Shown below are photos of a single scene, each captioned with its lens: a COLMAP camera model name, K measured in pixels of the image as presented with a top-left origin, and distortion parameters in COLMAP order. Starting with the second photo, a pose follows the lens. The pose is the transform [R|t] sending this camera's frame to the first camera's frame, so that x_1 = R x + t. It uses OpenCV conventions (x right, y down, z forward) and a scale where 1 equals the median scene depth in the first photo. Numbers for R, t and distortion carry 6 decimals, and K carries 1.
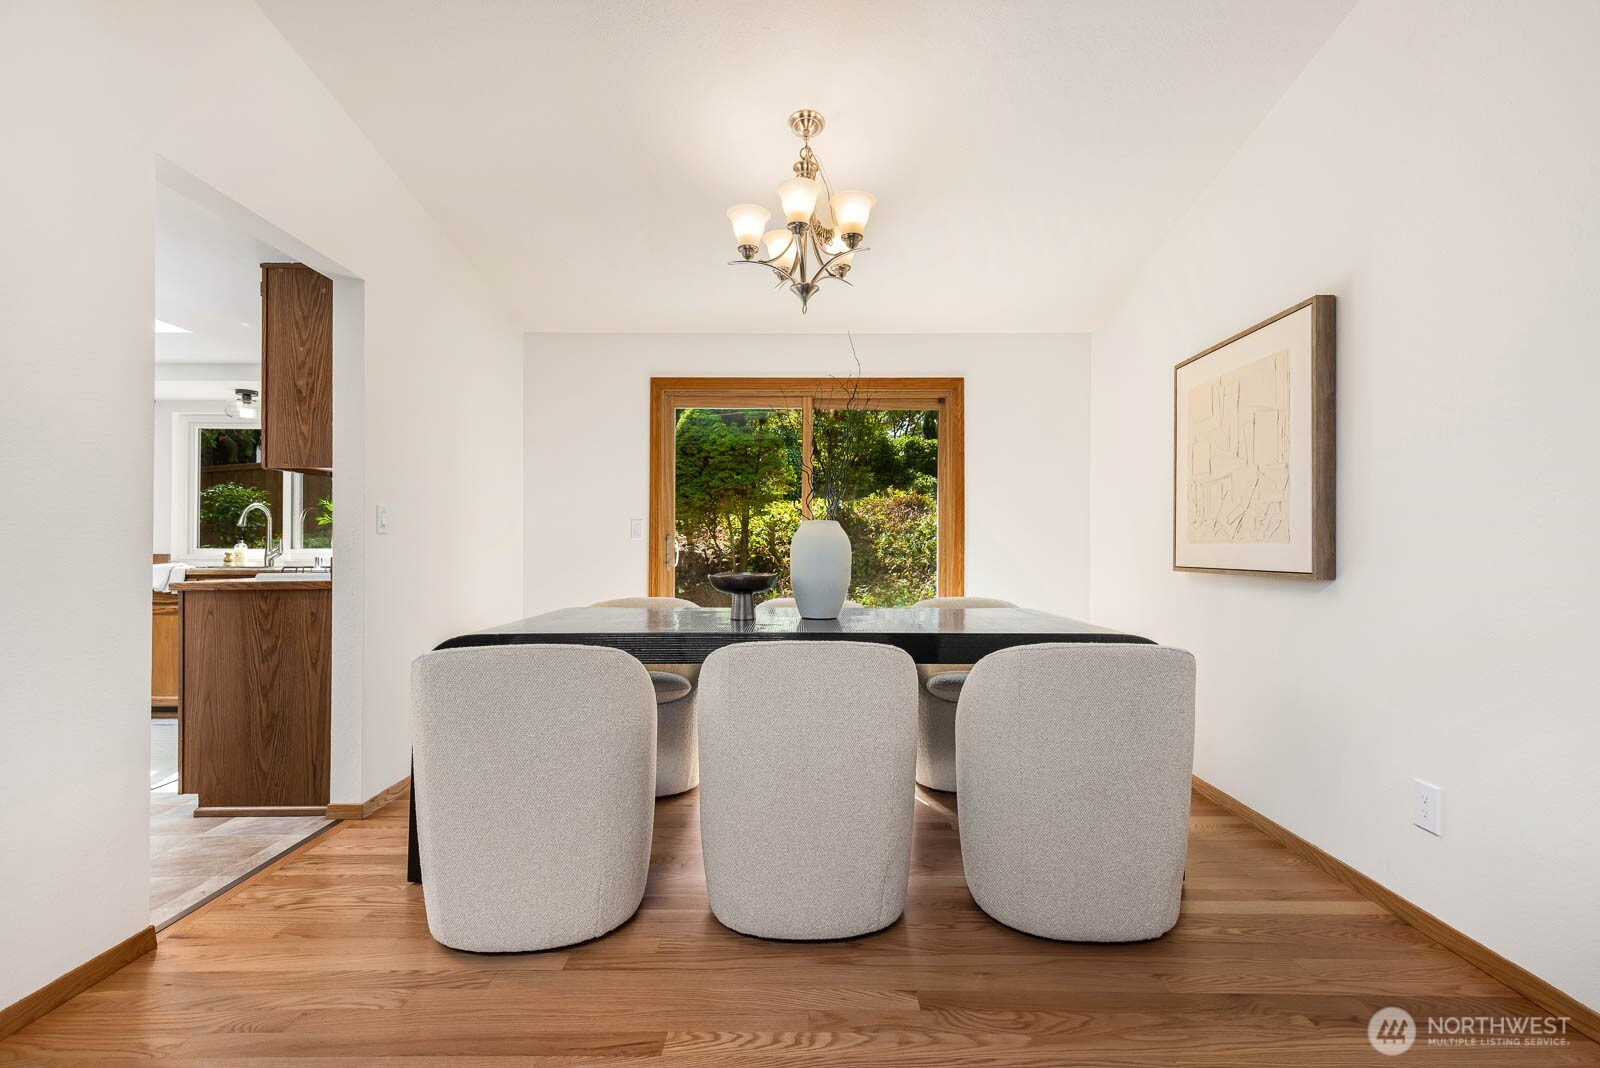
lens RADIAL K [[737.7, 0, 807.5], [0, 737.7, 536.2], [0, 0, 1]] dist [0.008915, -0.000719]
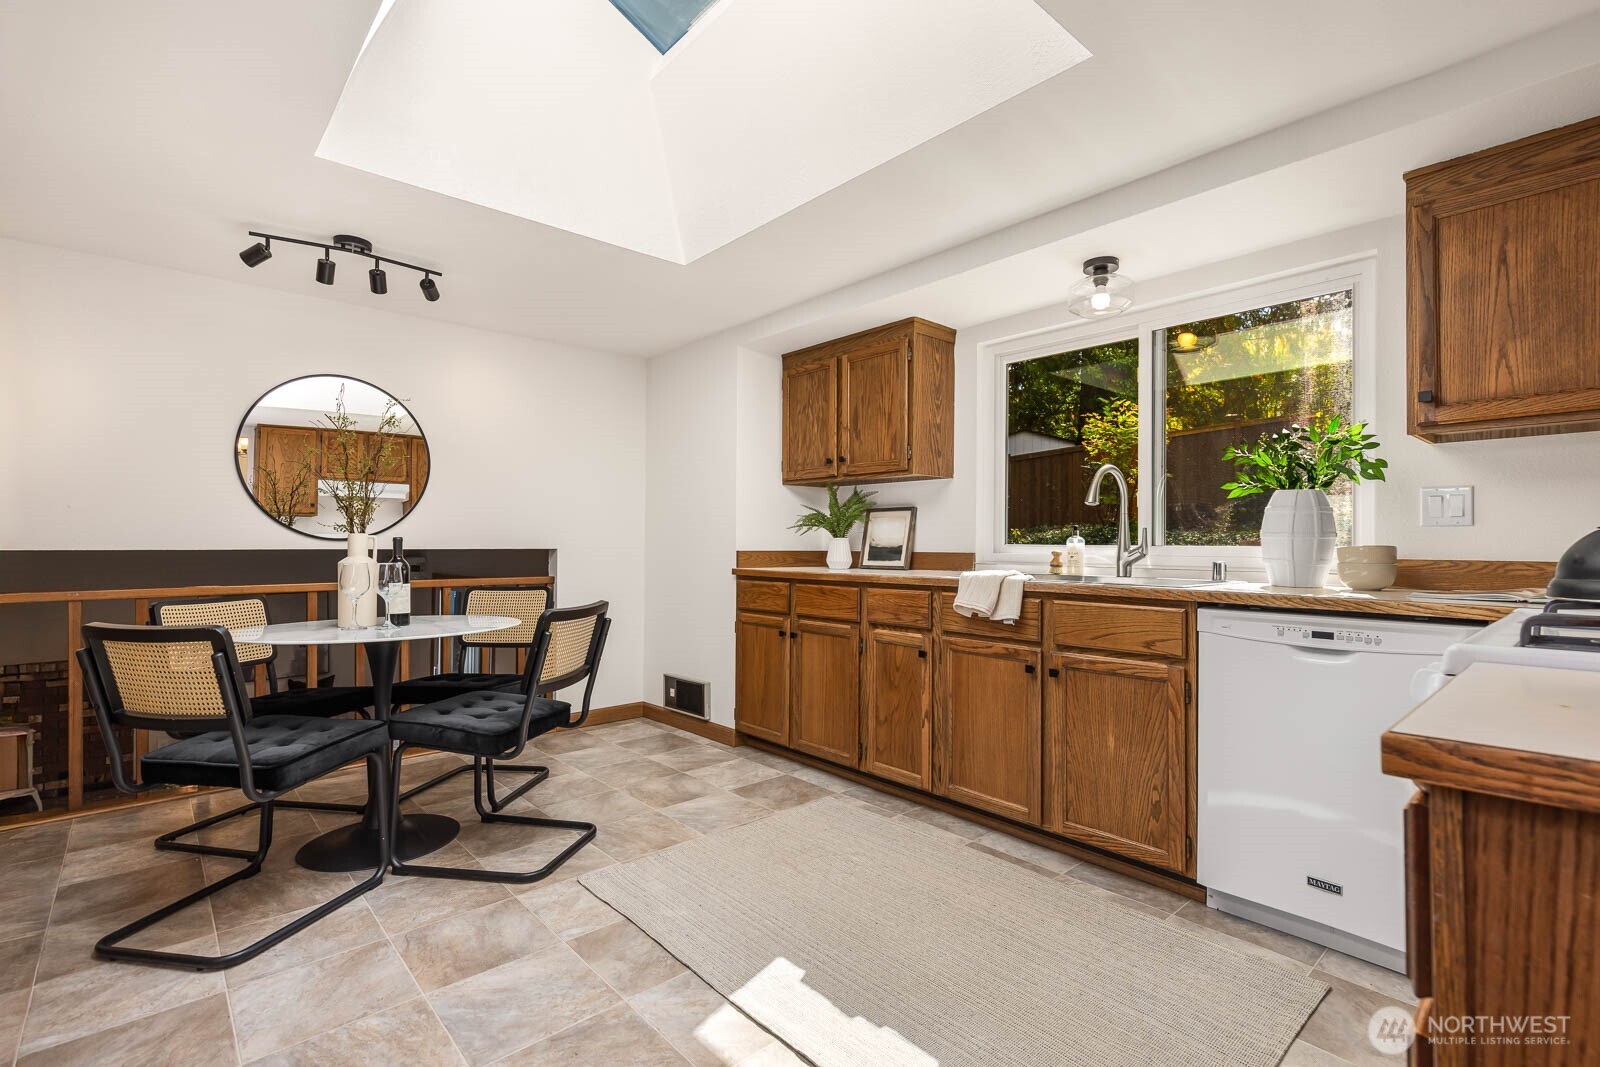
lens RADIAL K [[737.7, 0, 807.5], [0, 737.7, 535.7], [0, 0, 1]] dist [0.008915, -0.000719]
pose [[0.670436, -0.002799, -0.741962, -0.516708], [0.006363, 0.999978, 0.001977, 0.007098], [0.741940, -0.006047, 0.670439, 0.487318]]
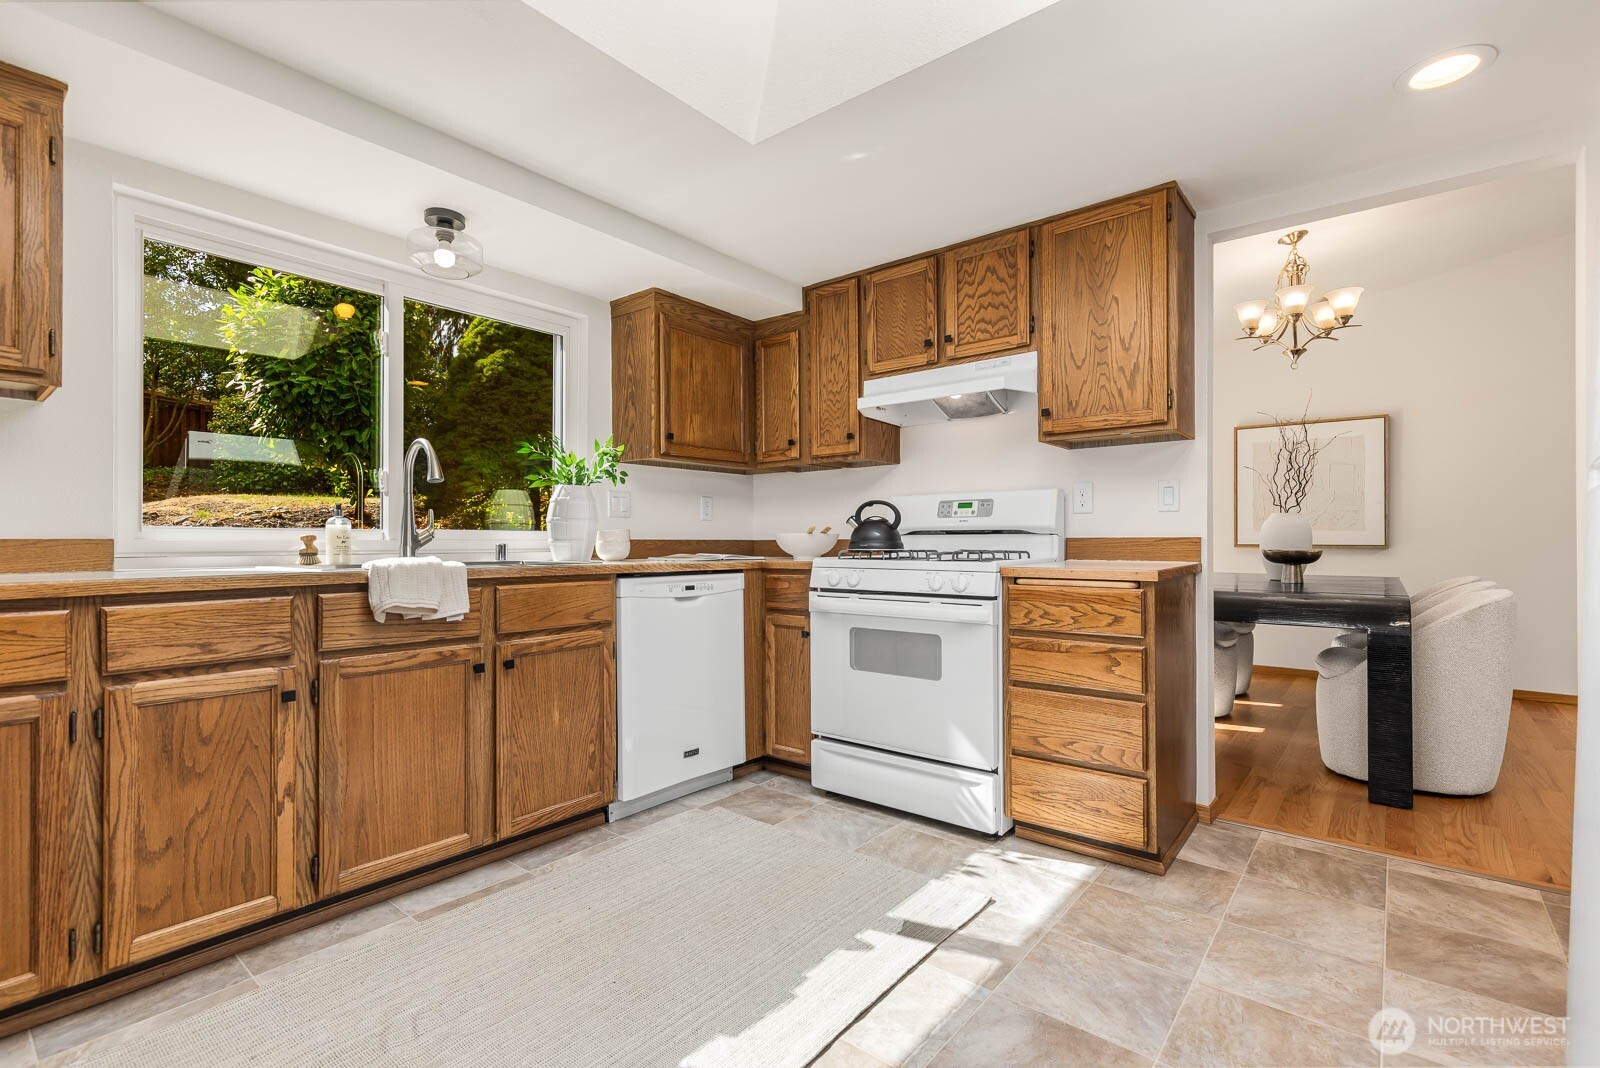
lens RADIAL K [[724.5, 0, 808.1], [0, 724.5, 538.2], [0, 0, 1]] dist [0.009017, -0.001466]
pose [[0.626897, 0.003608, 0.779094, -1.037563], [-0.010733, 0.999934, 0.004005, 0.020142], [-0.779028, -0.010873, 0.626894, 0.519075]]
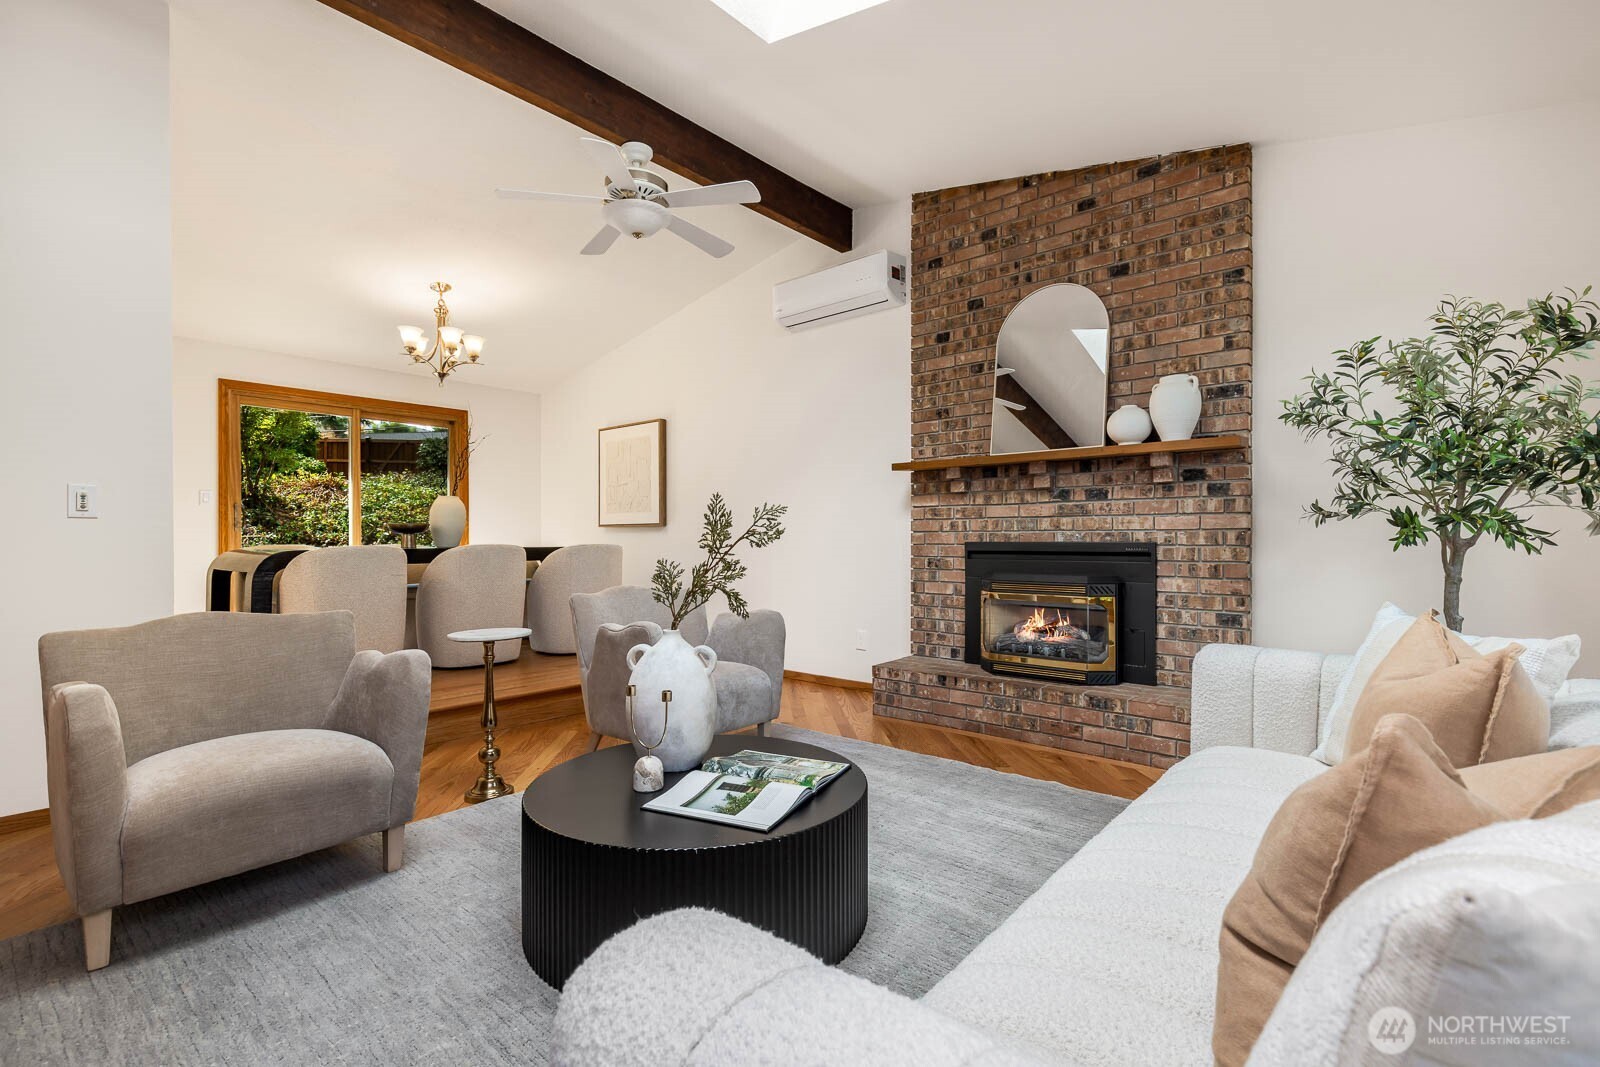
lens RADIAL K [[728.7, 0, 817.0], [0, 728.7, 538.8], [0, 0, 1]] dist [0.005649, -0.000012]
pose [[0.646681, -0.002508, 0.762756, -0.496072], [-0.009824, 0.999884, 0.011617, 0.035562], [-0.762697, -0.015006, 0.646582, -0.589883]]
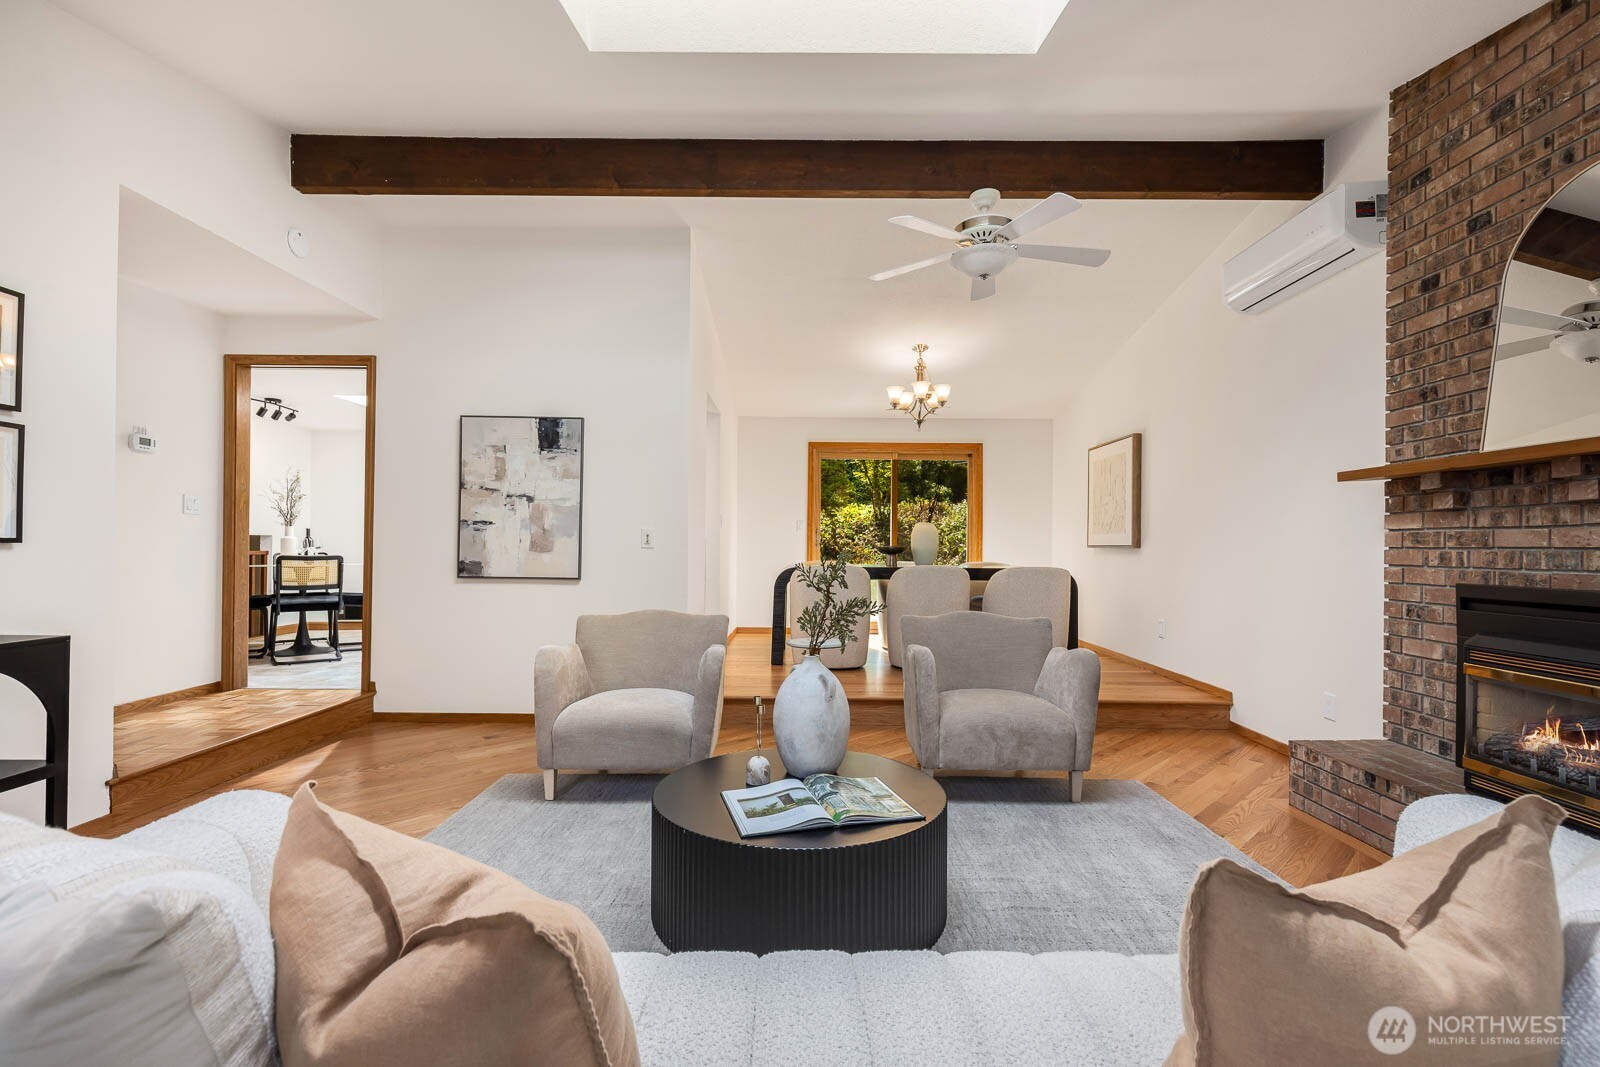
lens RADIAL K [[724.5, 0, 808.1], [0, 724.5, 537.7], [0, 0, 1]] dist [0.009017, -0.001466]
pose [[0.999955, 0.008294, 0.004527, -0.214342], [-0.008313, 0.999956, 0.004298, 0.011246], [-0.004491, -0.004335, 0.999981, -0.751000]]
